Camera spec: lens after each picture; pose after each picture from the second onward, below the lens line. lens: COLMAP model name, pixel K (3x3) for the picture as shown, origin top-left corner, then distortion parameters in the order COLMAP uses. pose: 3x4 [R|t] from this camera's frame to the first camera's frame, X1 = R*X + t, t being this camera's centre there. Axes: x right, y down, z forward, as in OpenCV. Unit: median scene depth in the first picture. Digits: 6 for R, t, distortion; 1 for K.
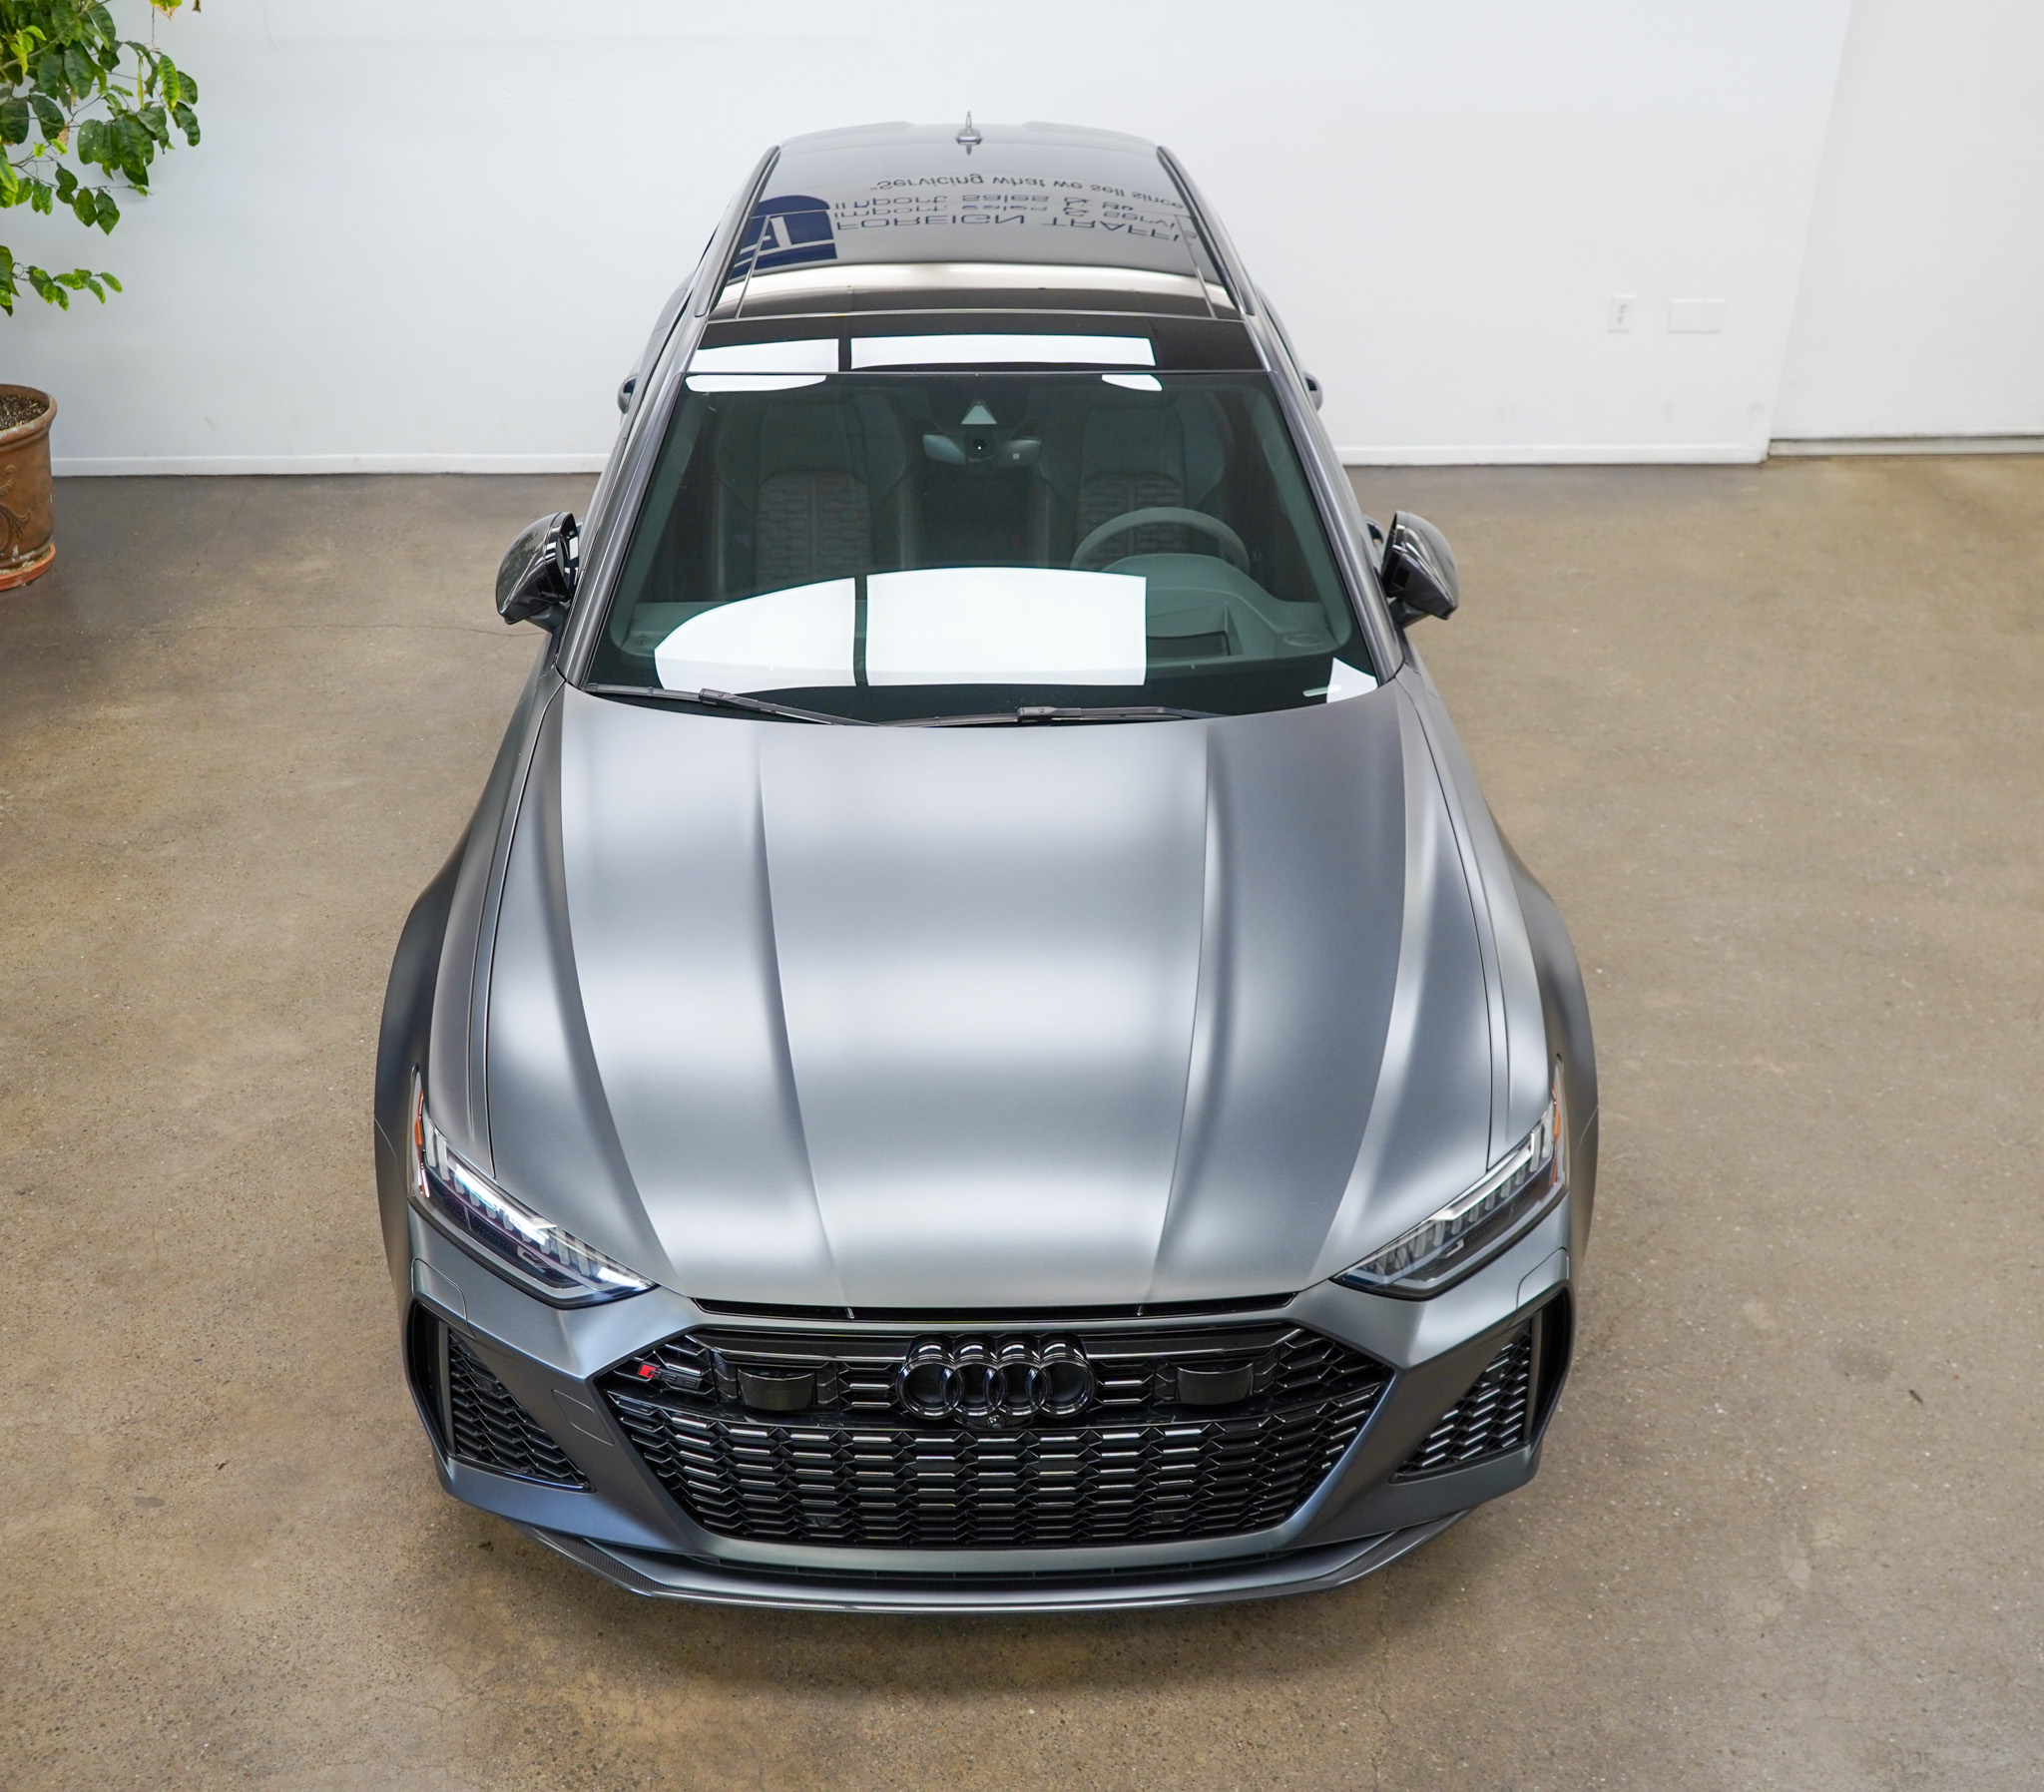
lens RADIAL K [[2145.6, 0, 999.5], [0, 2145.6, 900.8], [0, 0, 1]] dist [-0.020169, 0.022693]
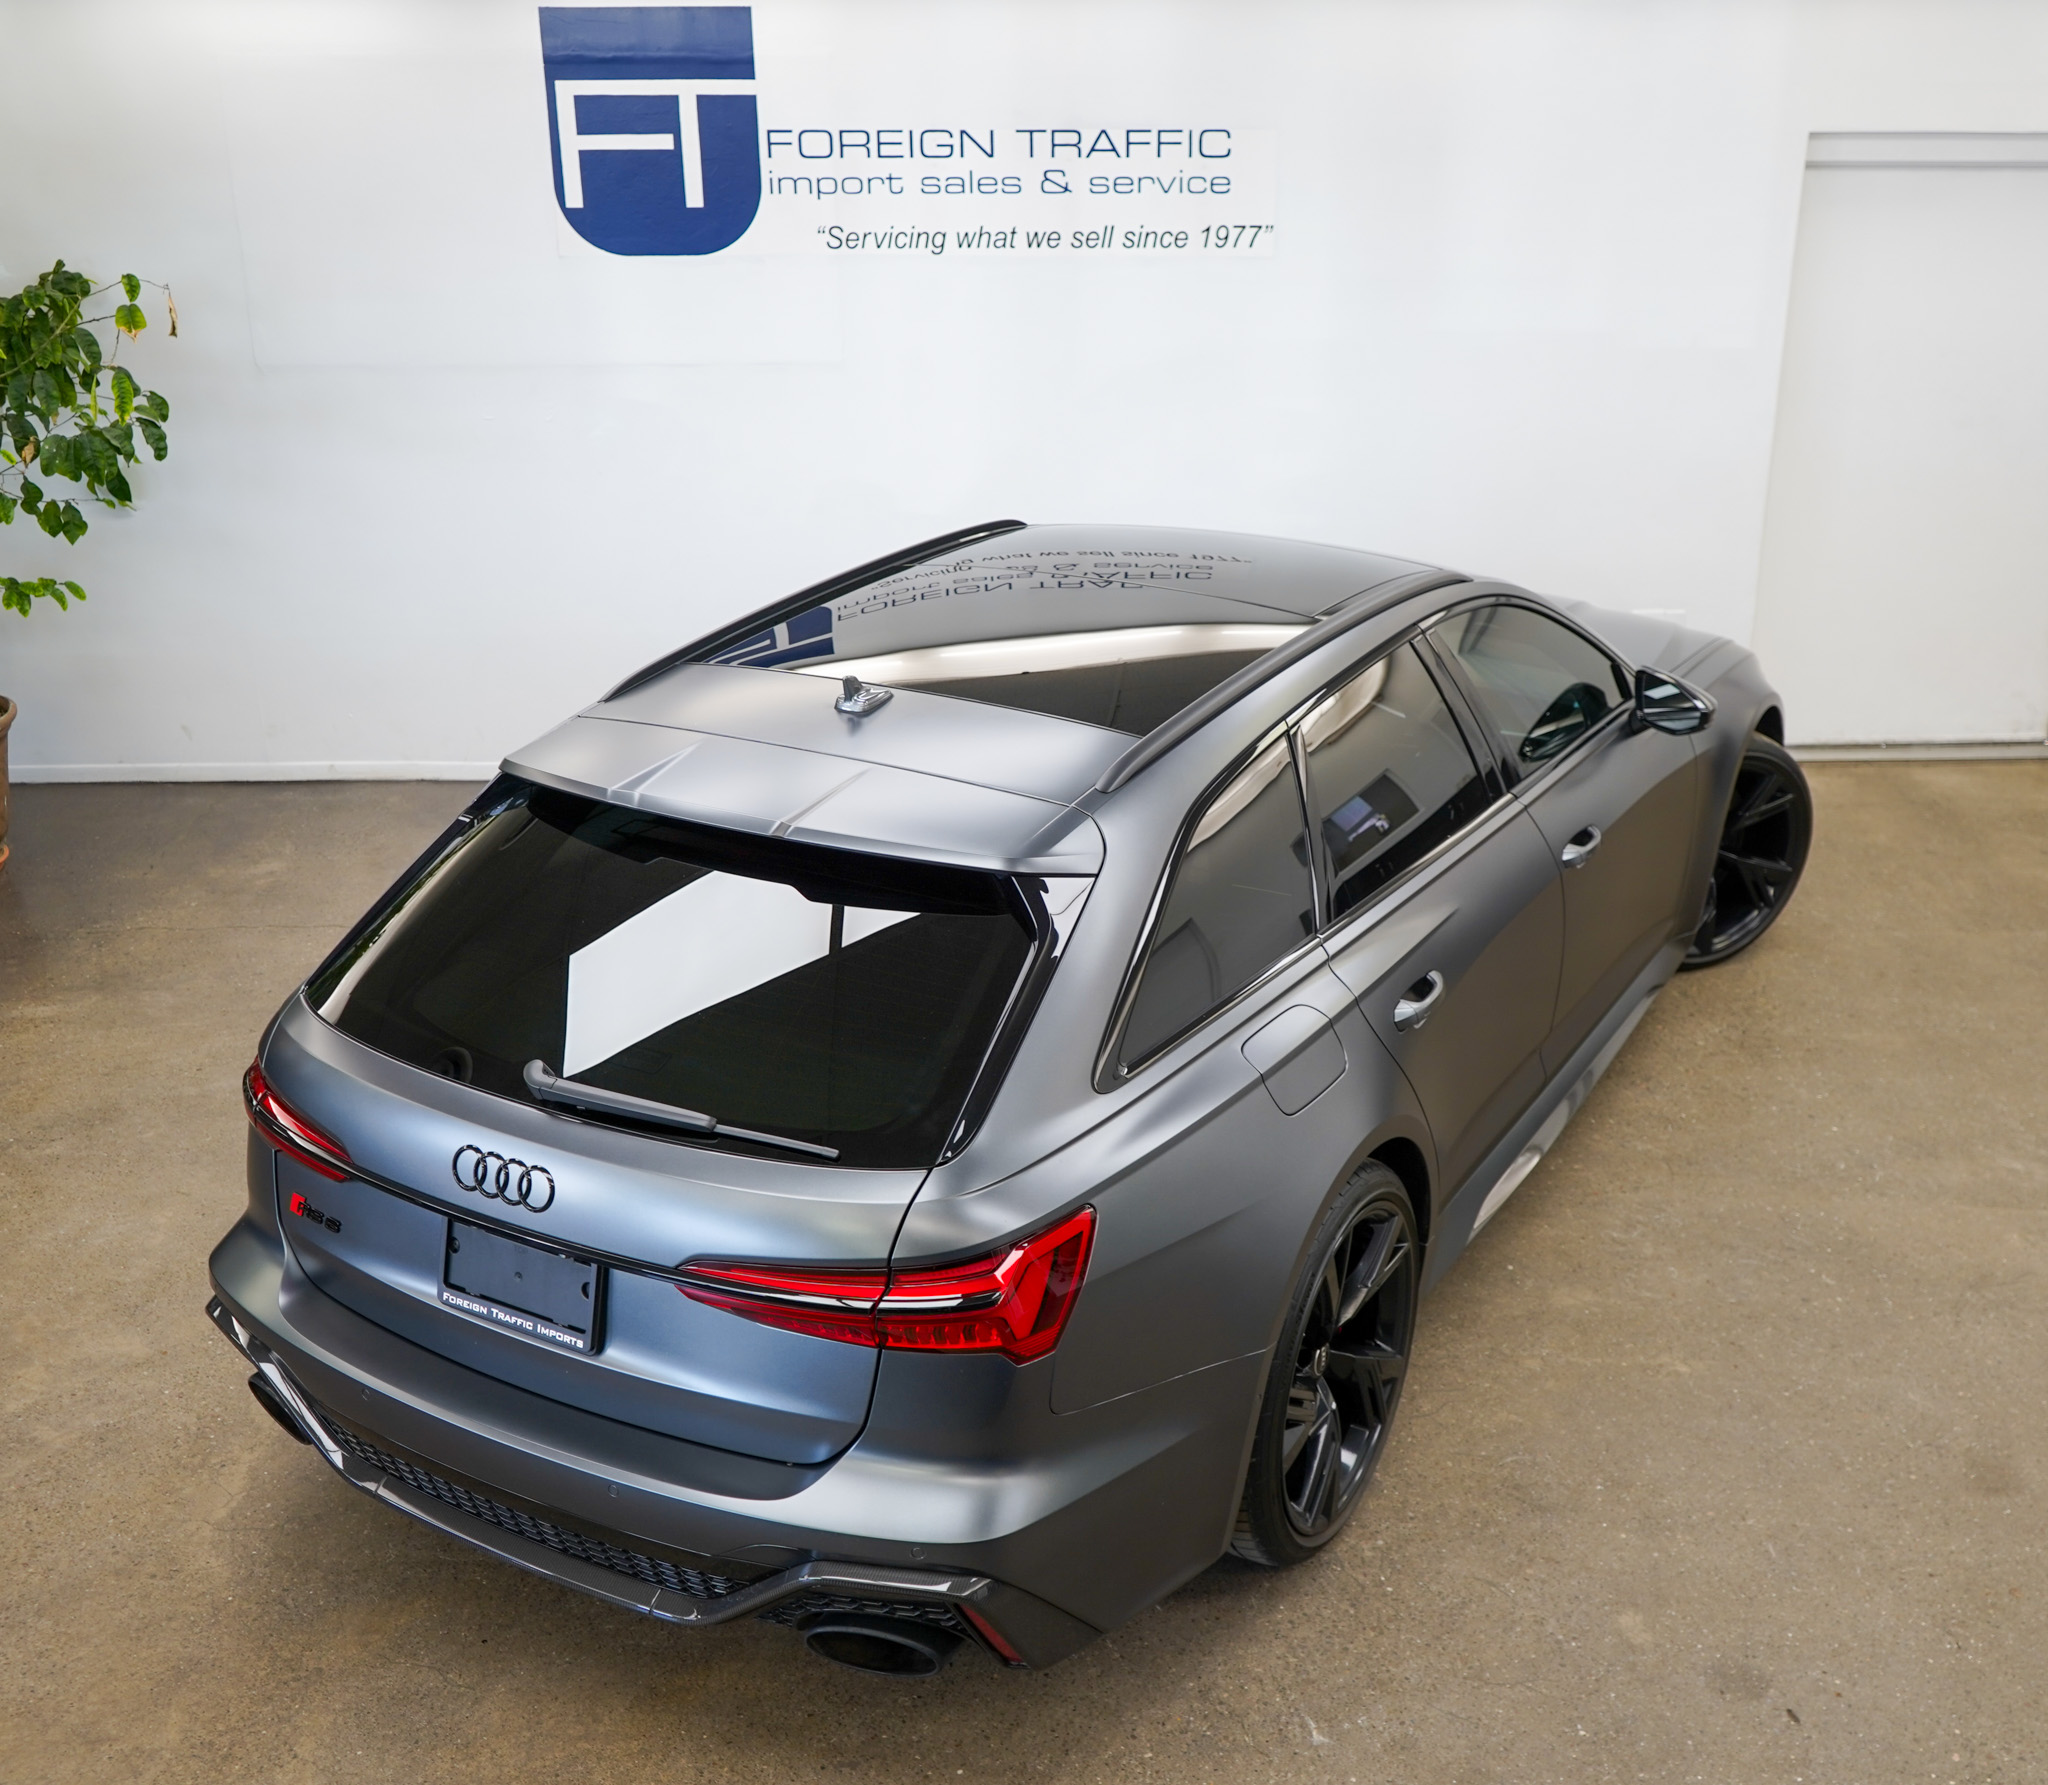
lens RADIAL K [[2163.7, 0, 1133.8], [0, 2163.7, 890.0], [0, 0, 1]] dist [-0.023460, 0.025435]
pose [[0.999954, -0.001270, 0.009470, 0.097648], [0.002751, 0.987427, -0.158052, 0.017461], [-0.009151, 0.158071, 0.987385, 0.011570]]
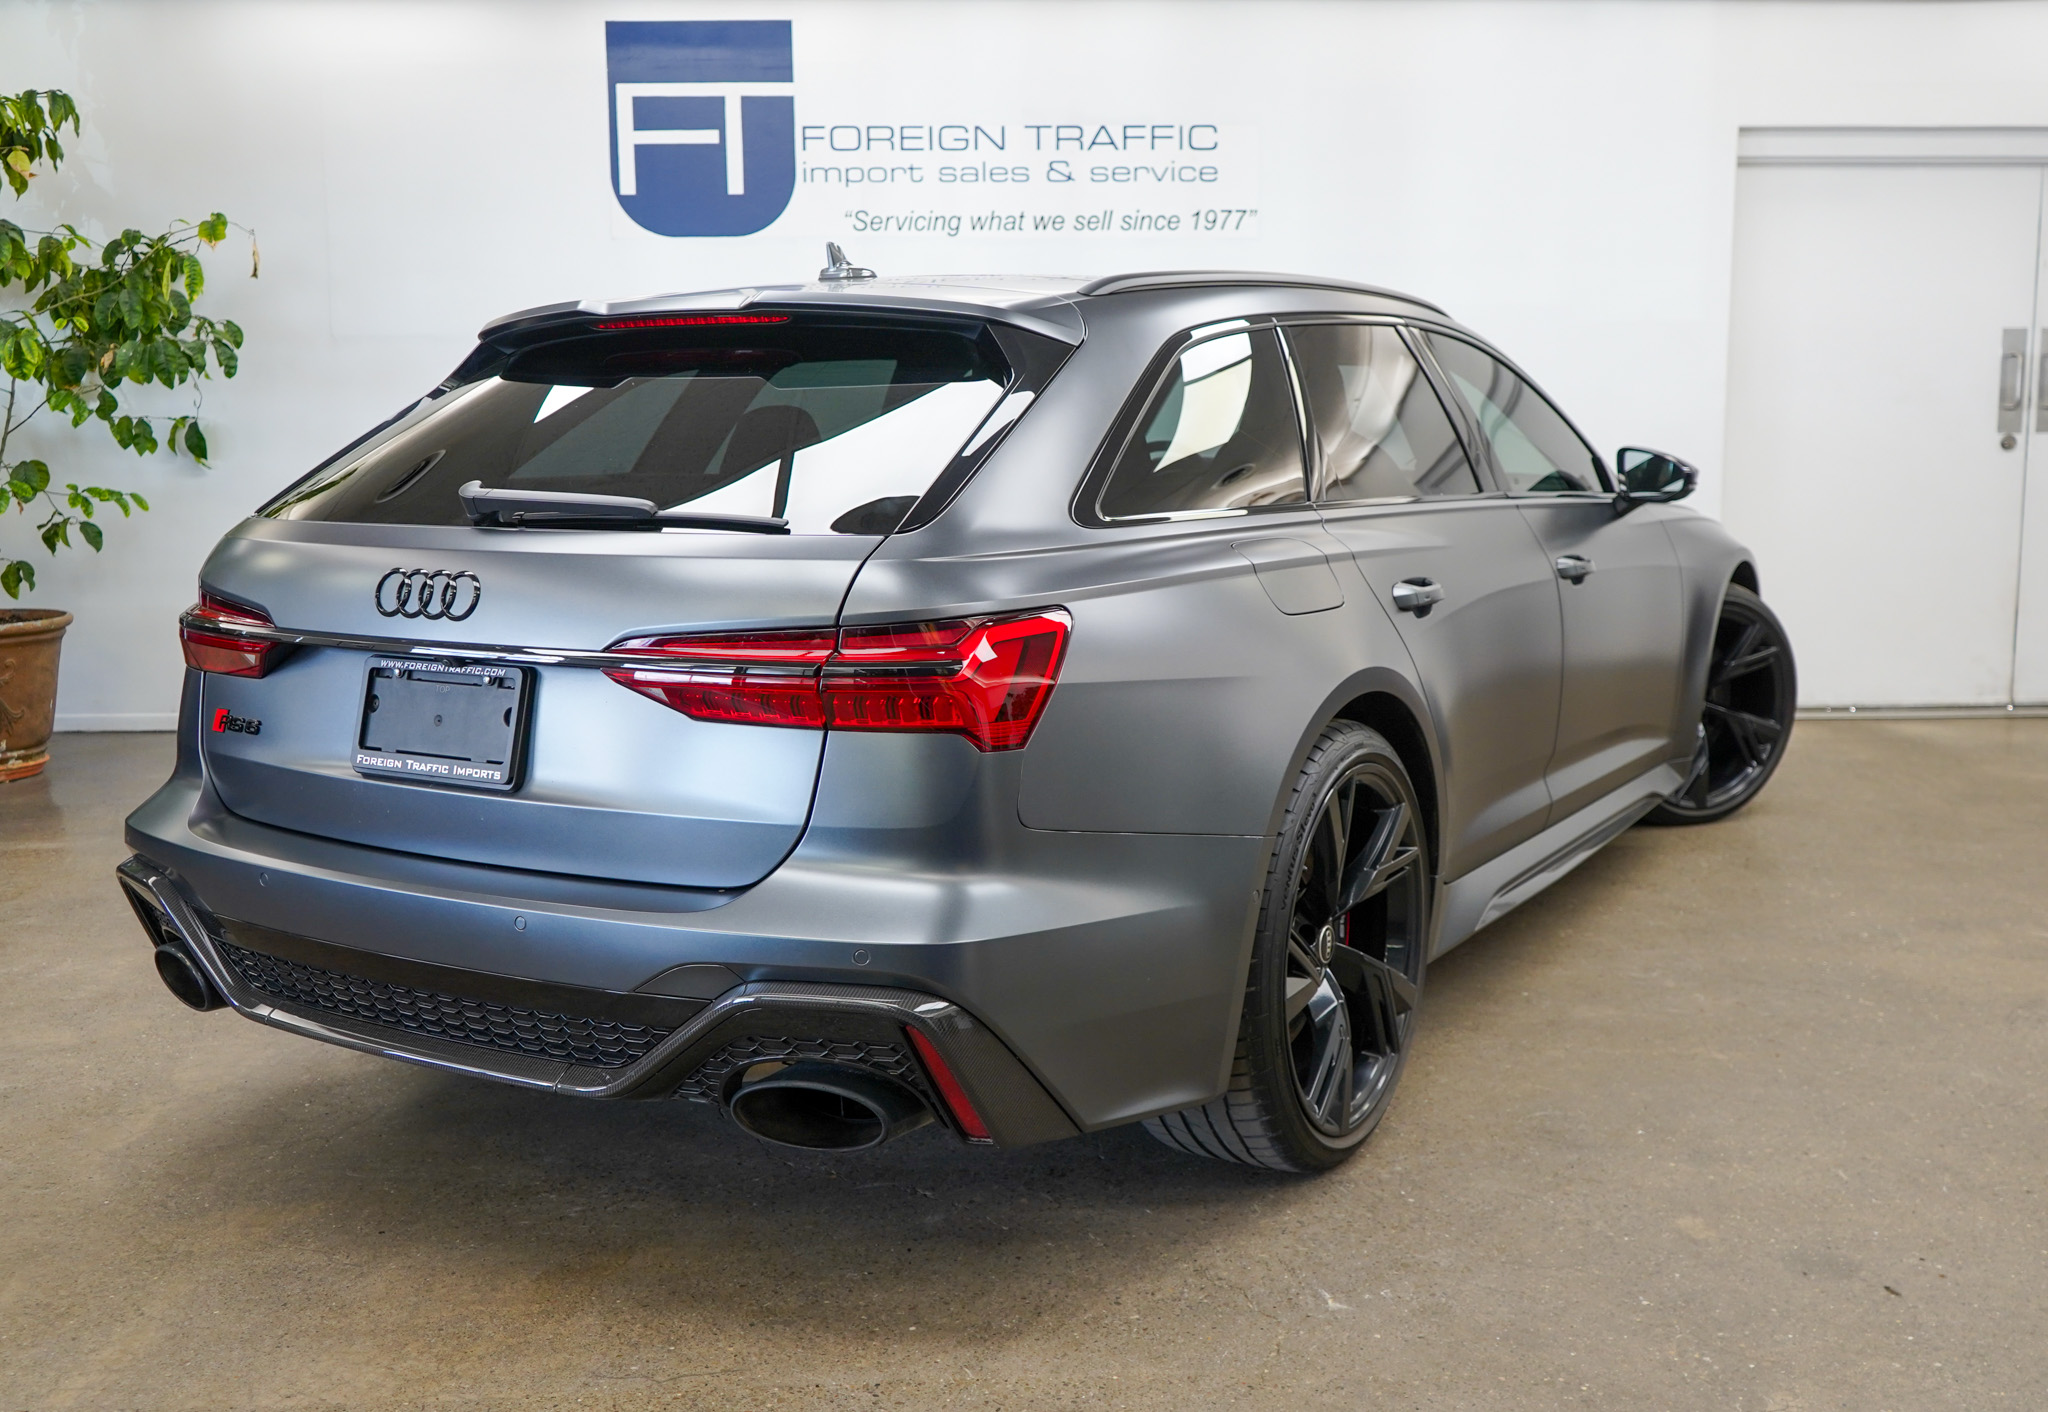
lens RADIAL K [[1933.9, 0, 1106.4], [0, 1933.9, 687.6], [0, 0, 1]] dist [-0.023304, 0.019937]
pose [[0.999936, -0.004451, -0.010375, 0.106861], [0.000052, 0.920804, -0.390026, 0.225651], [0.011289, 0.390000, 0.920746, 0.184323]]
